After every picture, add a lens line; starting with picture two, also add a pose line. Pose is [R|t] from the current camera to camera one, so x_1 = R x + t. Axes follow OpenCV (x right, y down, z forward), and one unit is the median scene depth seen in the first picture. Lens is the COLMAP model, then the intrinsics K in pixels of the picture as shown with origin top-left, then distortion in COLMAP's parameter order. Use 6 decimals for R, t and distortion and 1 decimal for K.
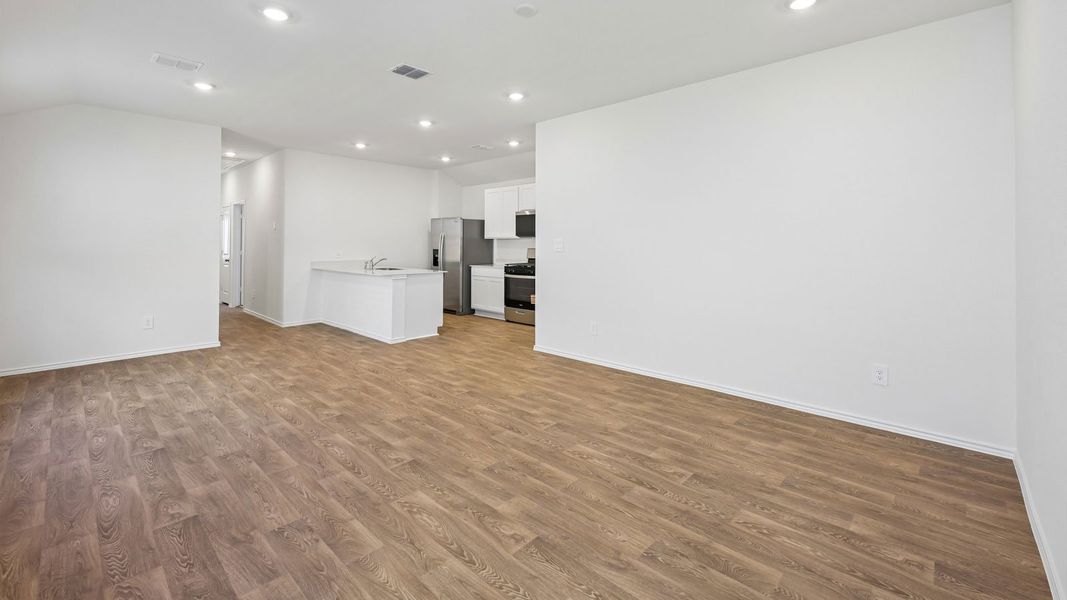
lens RADIAL K [[439.1, 0, 538.5], [0, 439.1, 305.8], [0, 0, 1]] dist [0.030025, -0.001996]
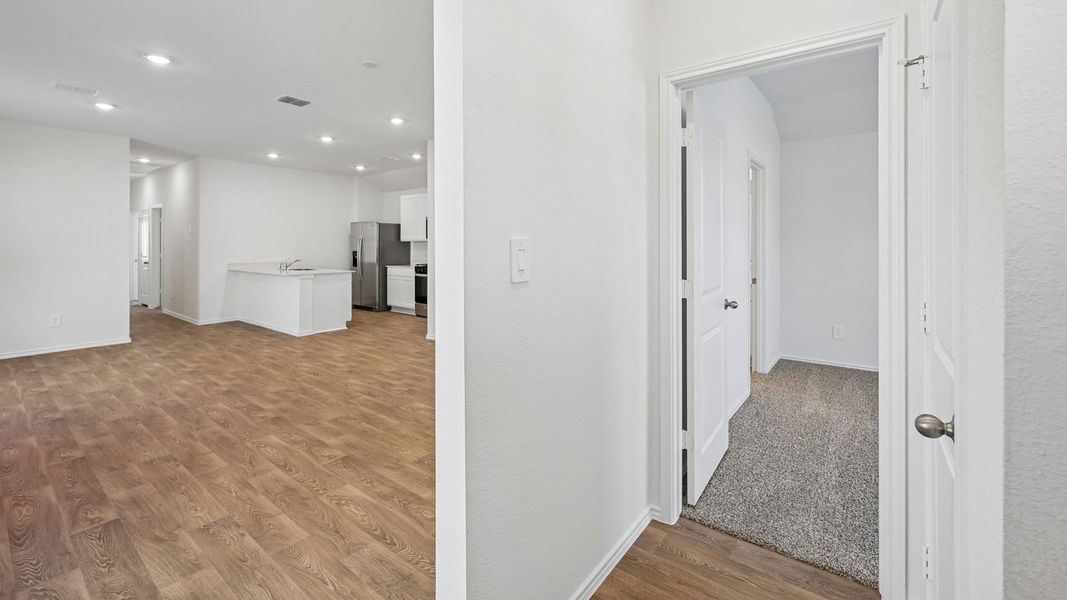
lens RADIAL K [[439.1, 0, 528.3], [0, 439.1, 305.0], [0, 0, 1]] dist [0.030025, -0.001996]
pose [[0.997023, -0.013581, 0.075899, 0.101450], [0.014023, 0.999888, -0.005303, 0.013245], [-0.075819, 0.006352, 0.997101, -0.095497]]
